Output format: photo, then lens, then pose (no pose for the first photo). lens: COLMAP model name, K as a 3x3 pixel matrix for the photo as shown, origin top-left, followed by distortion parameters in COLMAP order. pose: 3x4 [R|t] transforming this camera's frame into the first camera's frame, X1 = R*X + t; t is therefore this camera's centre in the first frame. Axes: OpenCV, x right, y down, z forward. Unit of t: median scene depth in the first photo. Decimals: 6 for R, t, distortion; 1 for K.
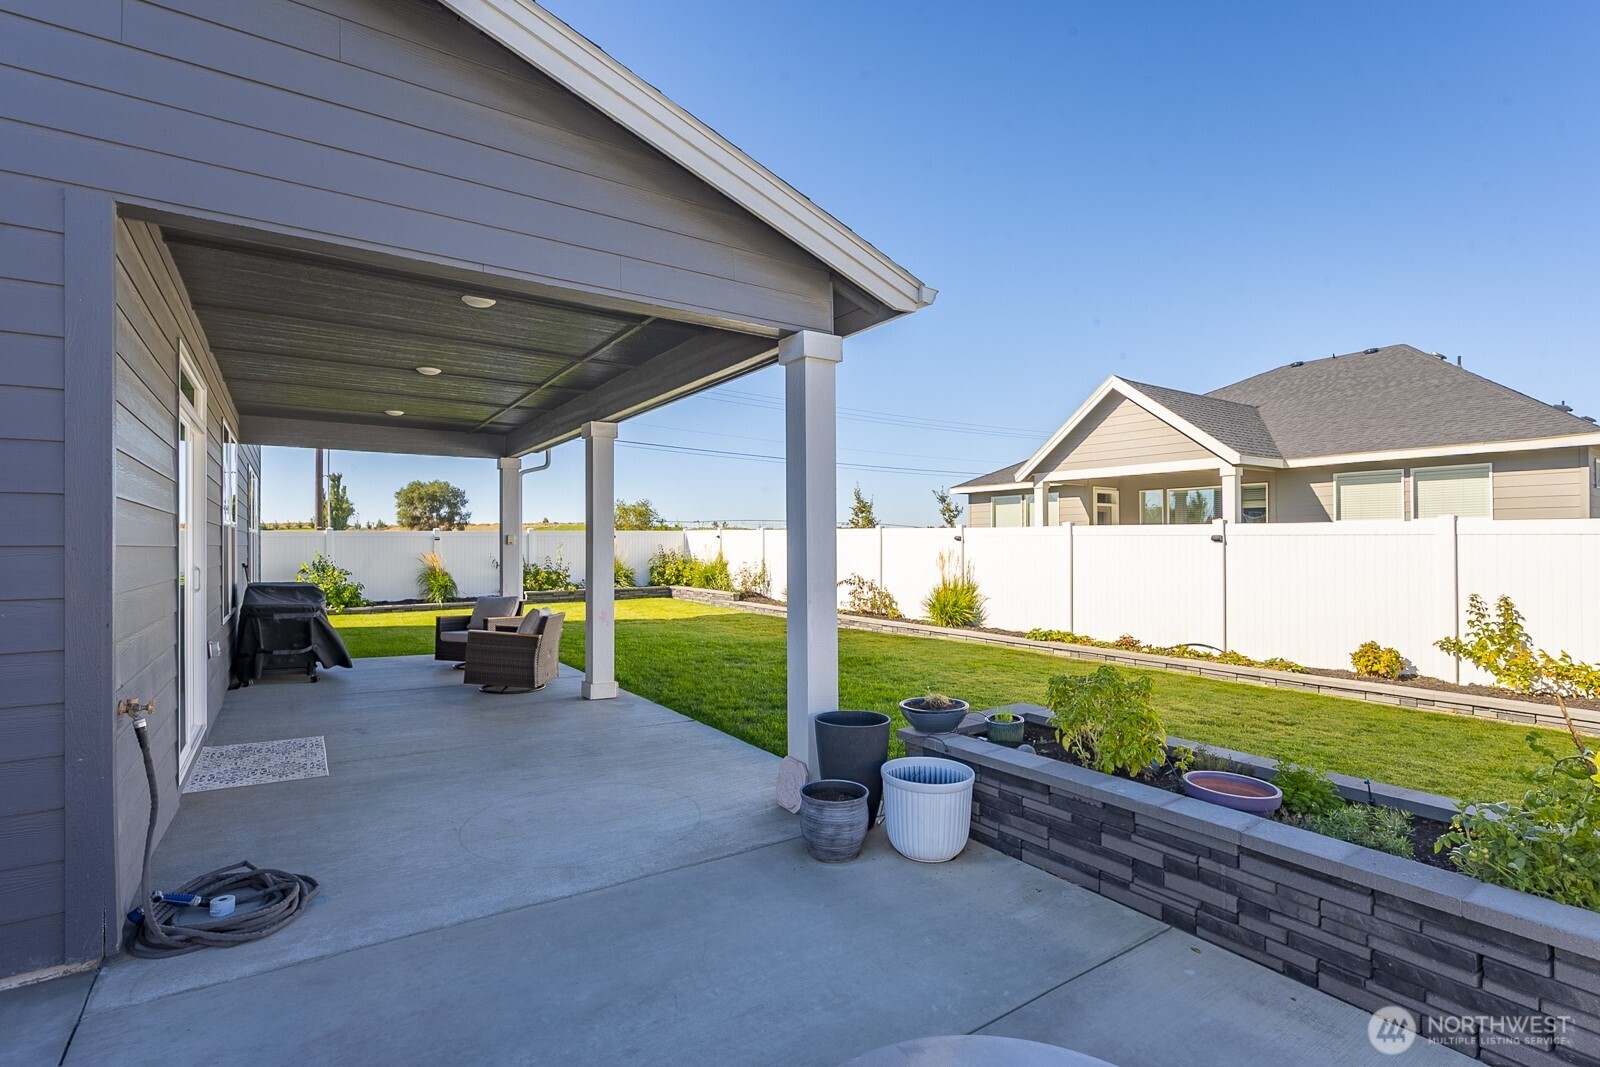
lens RADIAL K [[736.1, 0, 792.3], [0, 736.1, 534.4], [0, 0, 1]] dist [0.002256, -0.000500]
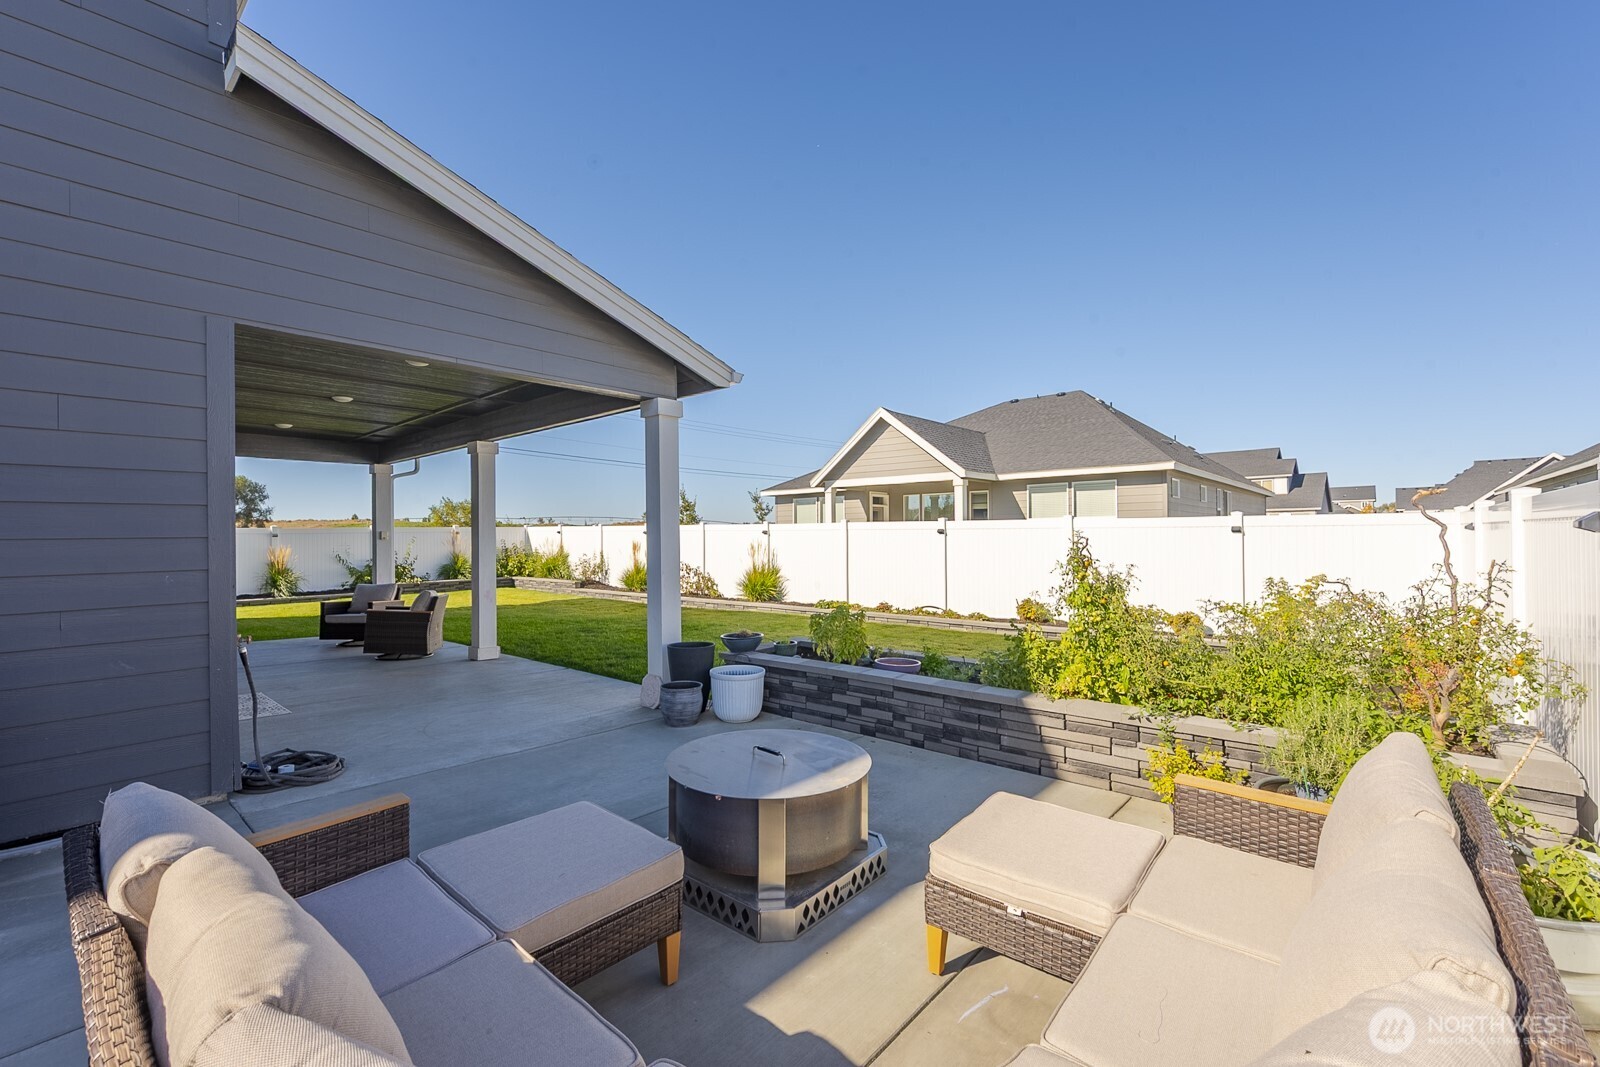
lens RADIAL K [[674.4, 0, 793.6], [0, 674.4, 531.5], [0, 0, 1]] dist [0.001325, -0.000011]
pose [[0.967498, -0.004742, 0.252835, -0.036484], [0.004137, 0.999987, 0.002927, 0.000947], [-0.252845, -0.001786, 0.967505, -0.235775]]
